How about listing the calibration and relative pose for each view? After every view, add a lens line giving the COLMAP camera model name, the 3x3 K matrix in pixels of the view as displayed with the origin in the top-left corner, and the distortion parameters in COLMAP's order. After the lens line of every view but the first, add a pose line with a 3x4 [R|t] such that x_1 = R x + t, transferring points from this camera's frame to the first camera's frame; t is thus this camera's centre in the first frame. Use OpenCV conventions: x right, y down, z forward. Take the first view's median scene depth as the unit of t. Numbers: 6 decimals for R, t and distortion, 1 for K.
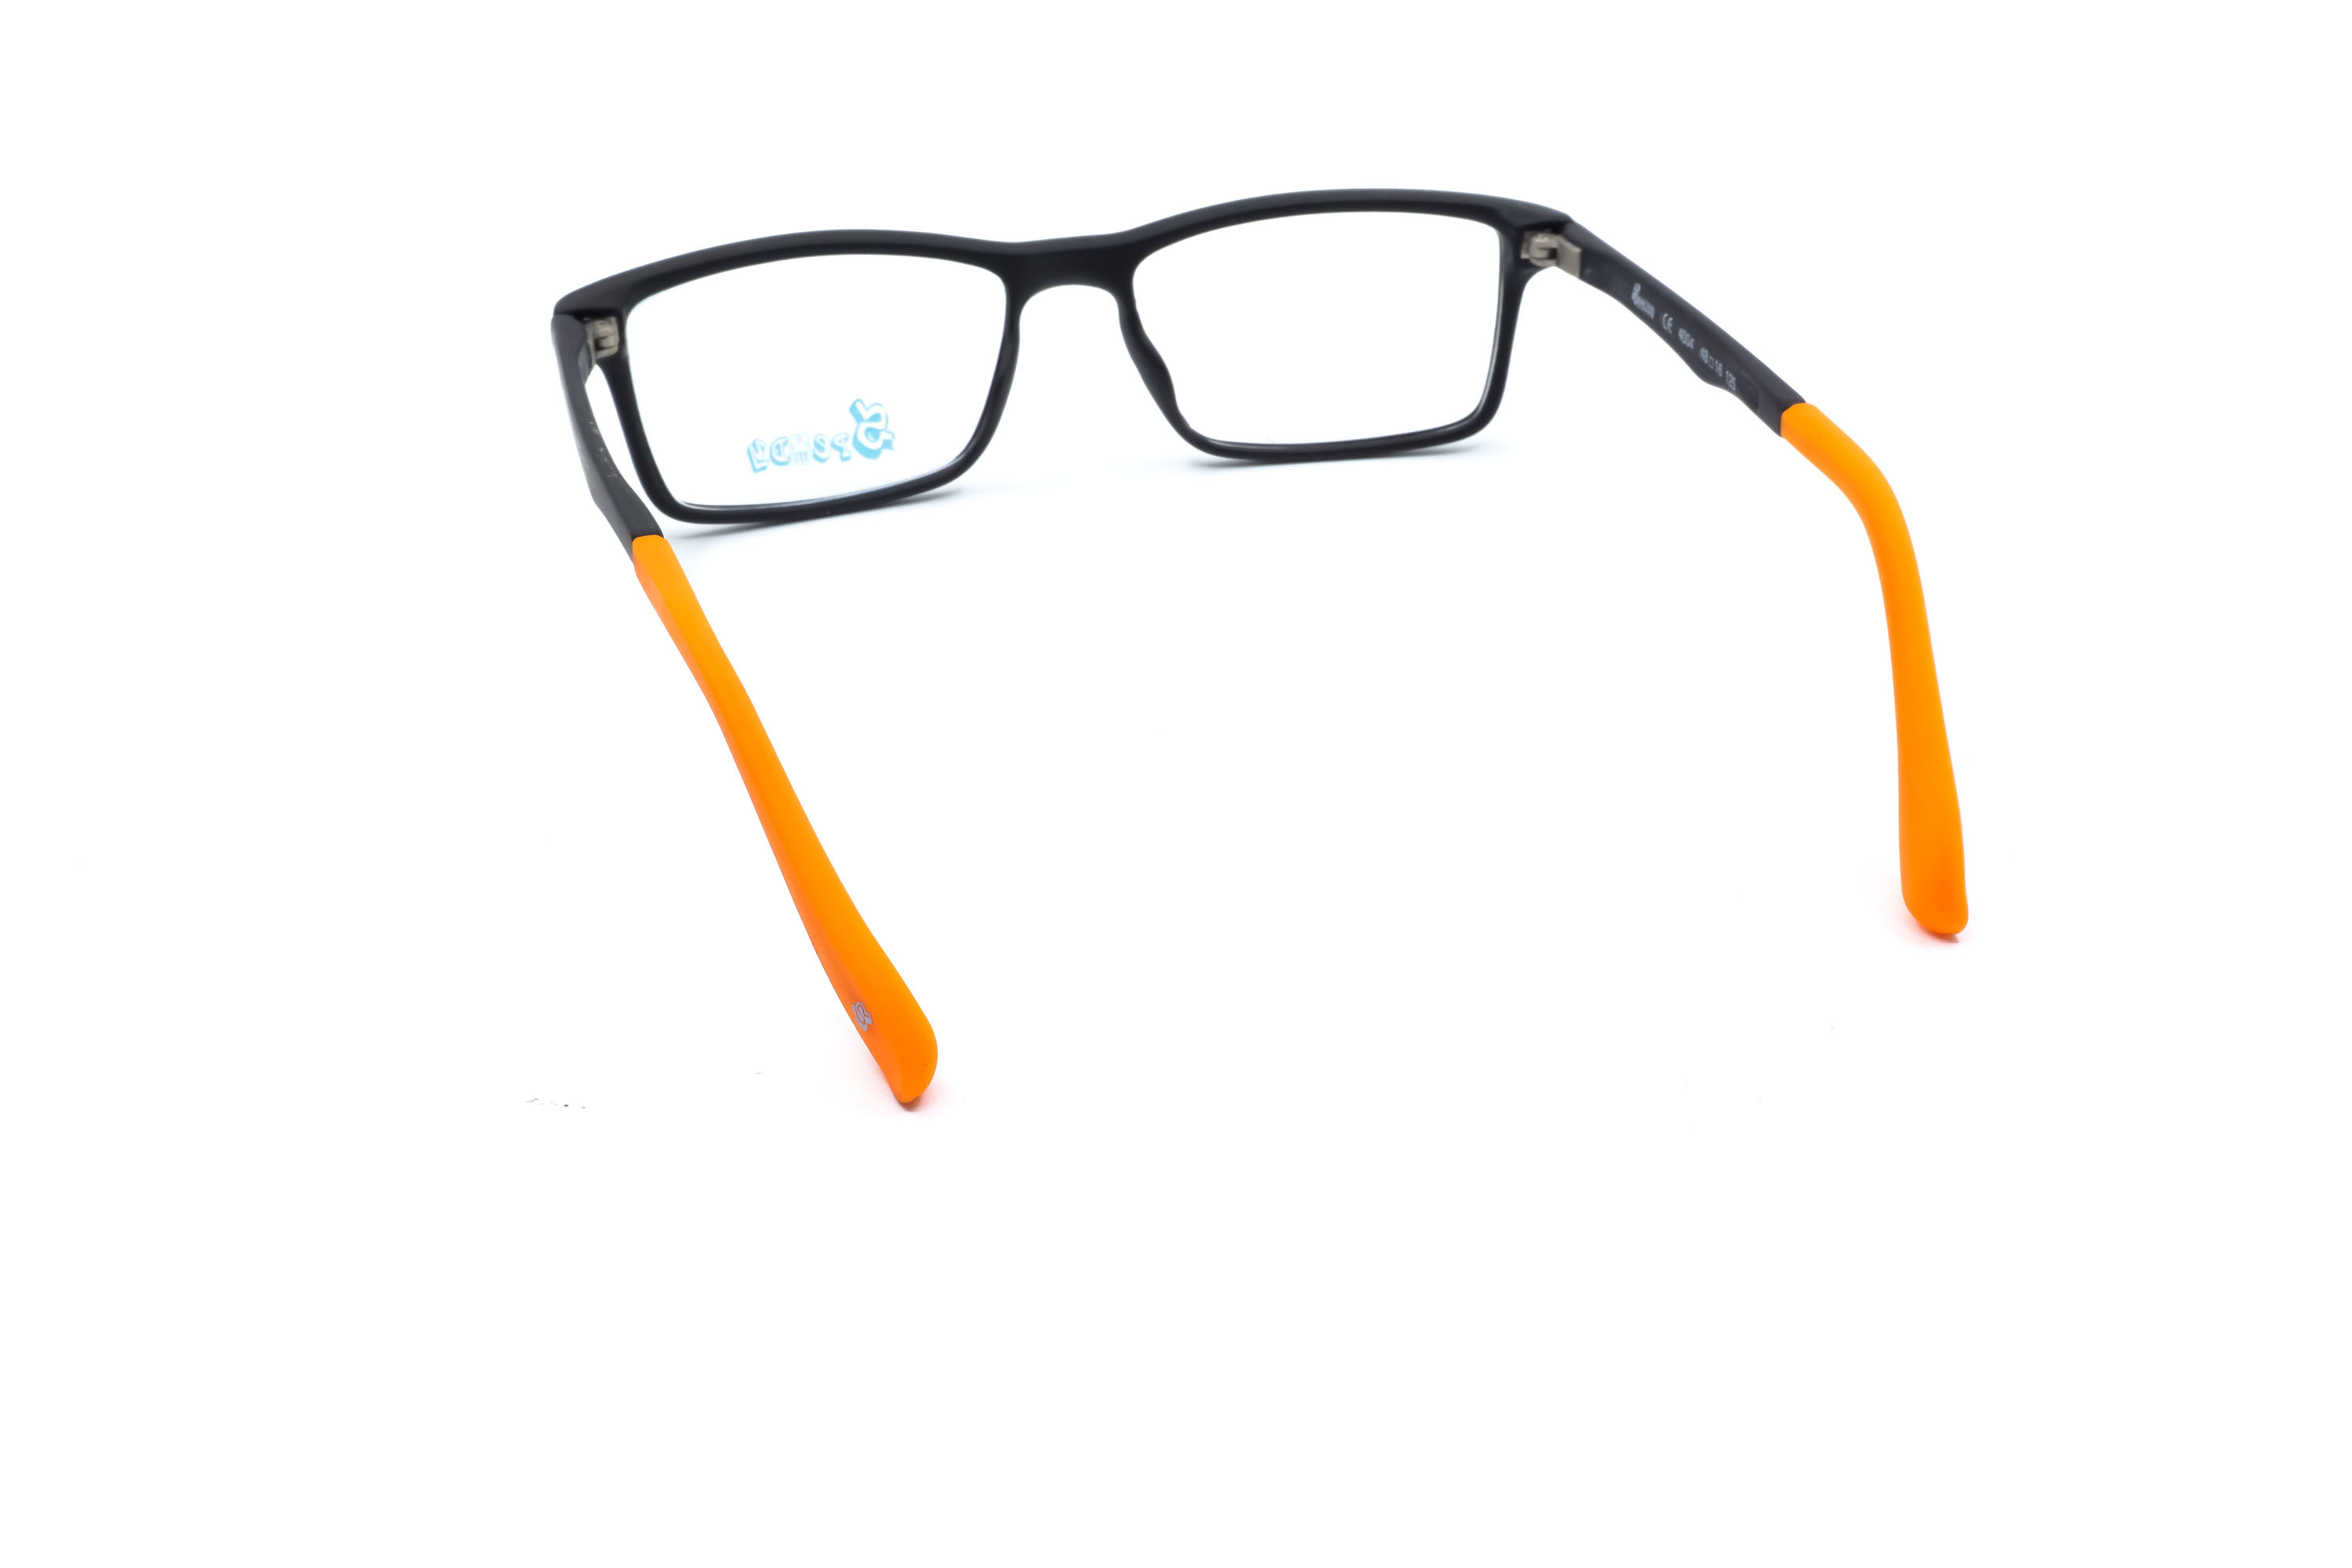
lens RADIAL K [[2402.8, 0, 1176.0], [0, 2402.8, 784.0], [0, 0, 1]] dist [-0.020962, -0.002636]
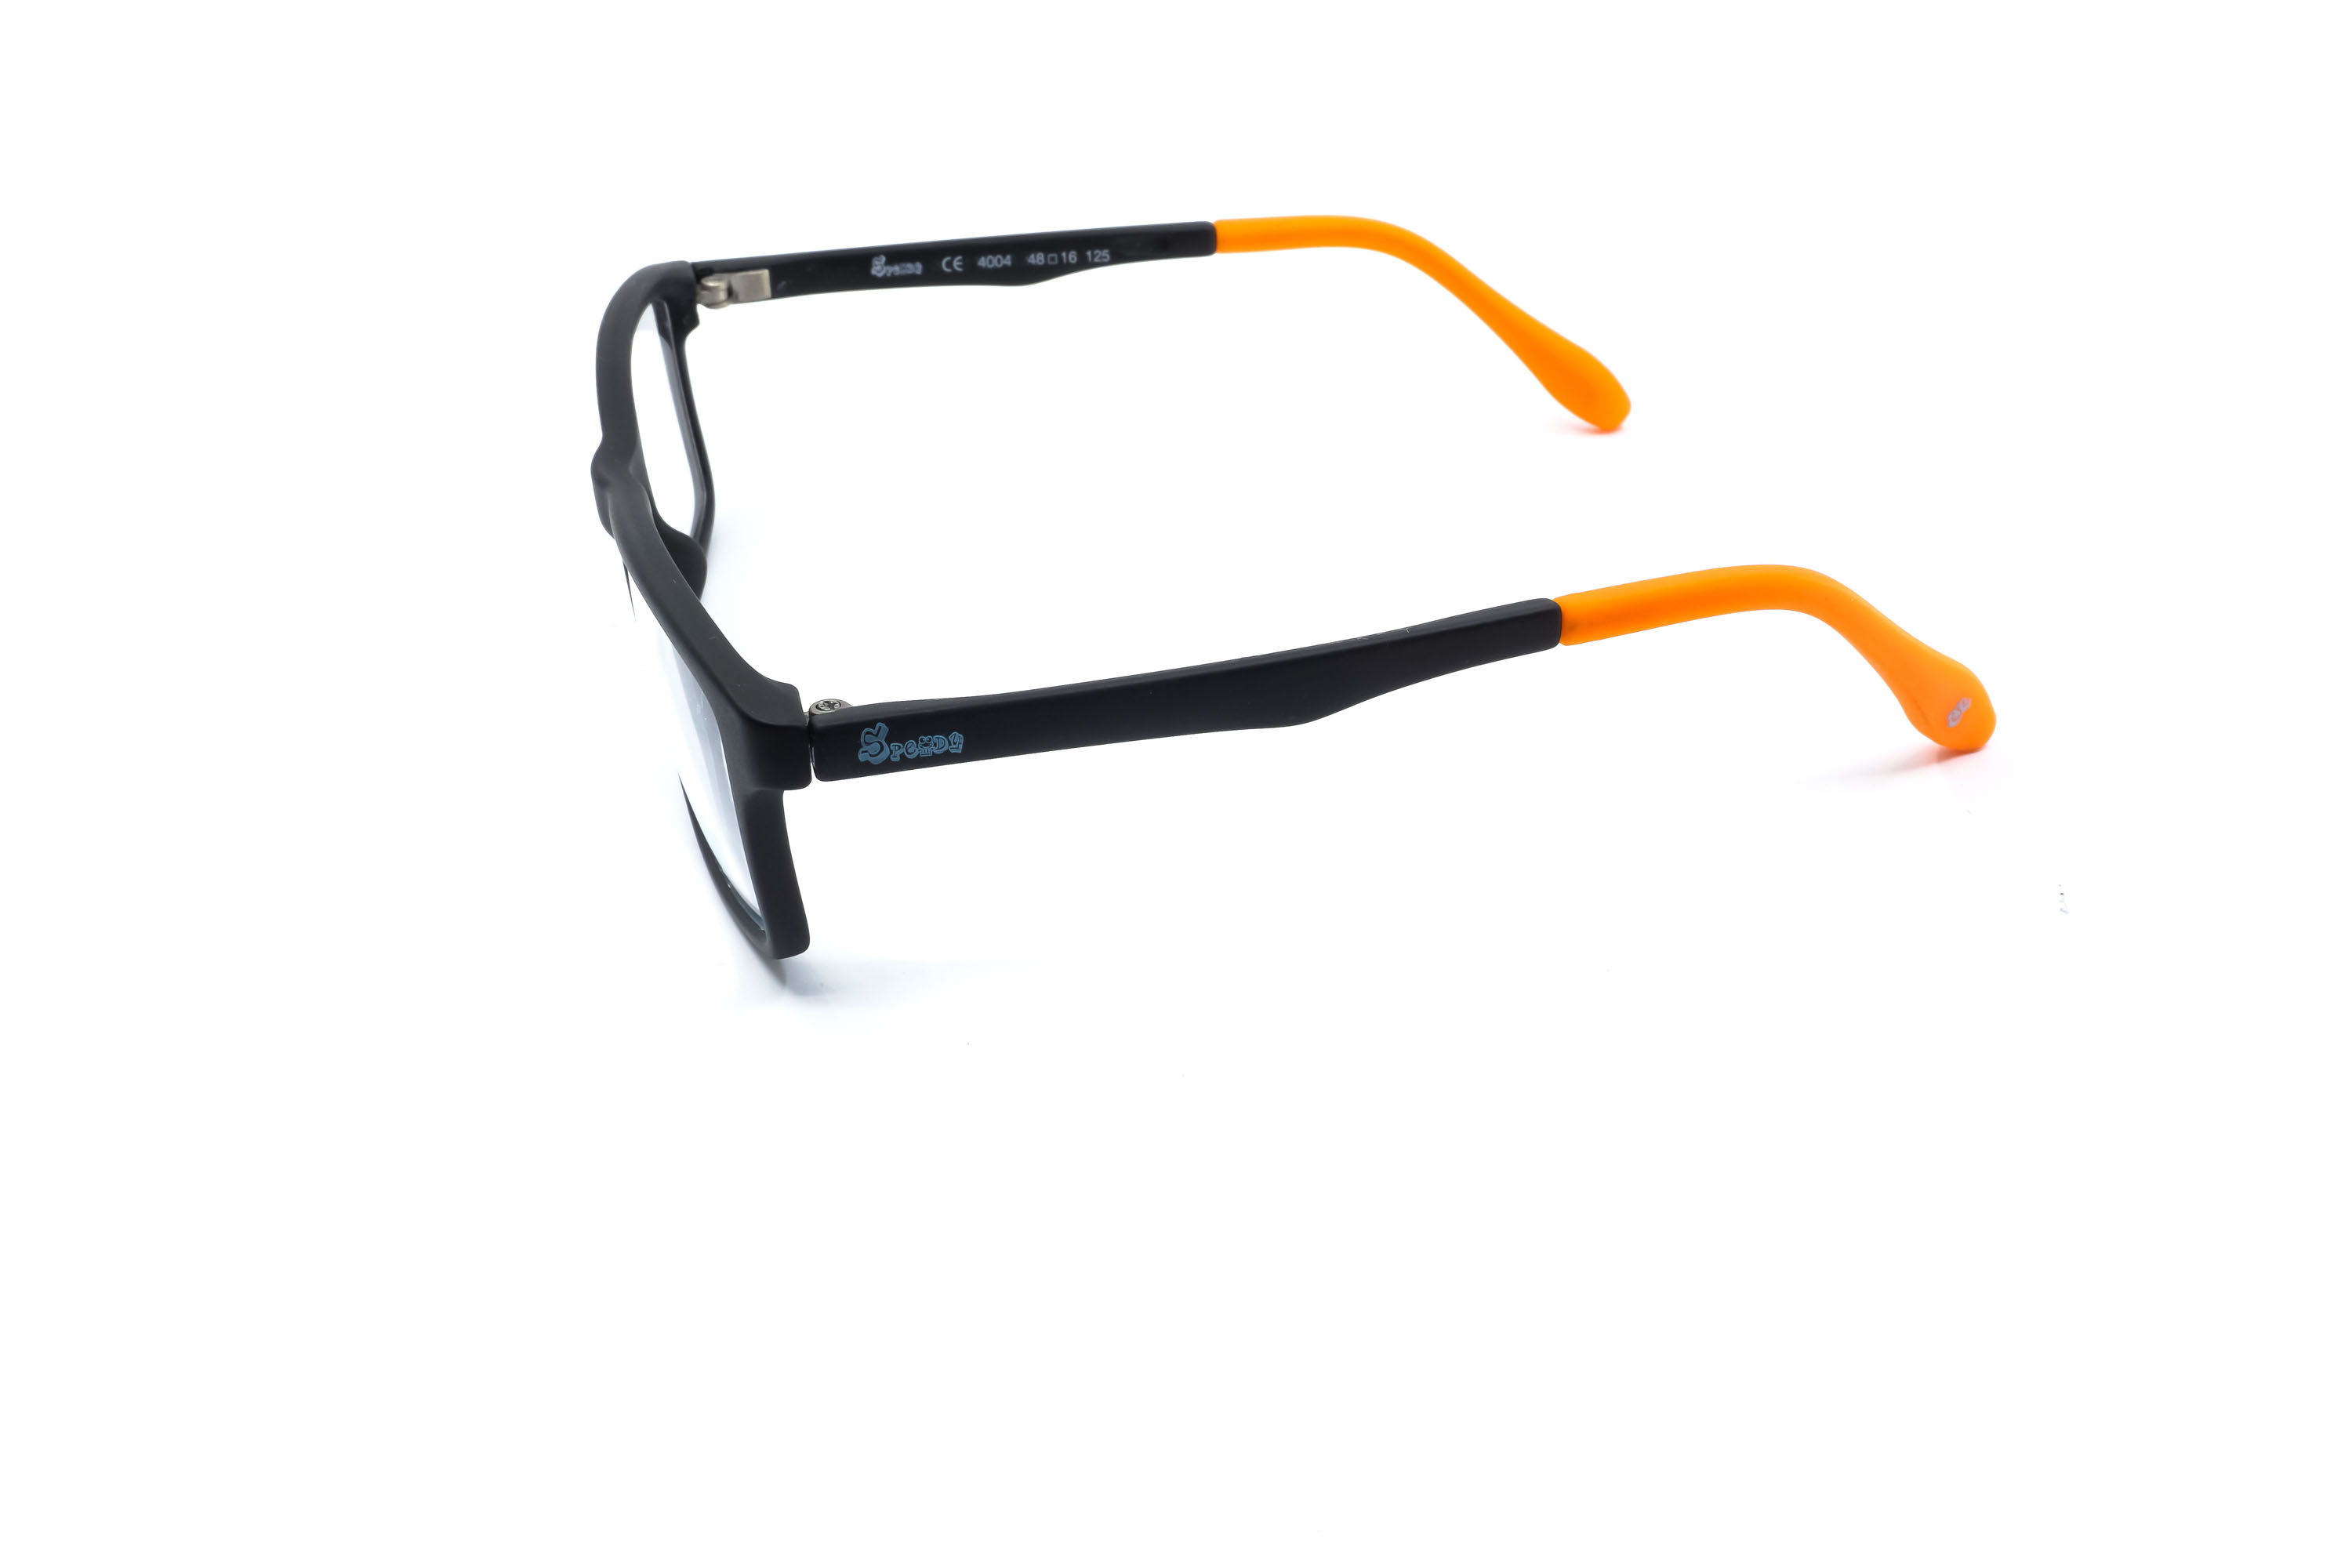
lens RADIAL K [[2424.2, 0, 1176.0], [0, 2424.2, 784.0], [0, 0, 1]] dist [0.005569, 0.004735]
pose [[-0.003187, -0.476570, 0.879131, -0.805230], [0.508358, 0.756290, 0.411822, -0.382299], [-0.861140, 0.448225, 0.239858, 0.693566]]
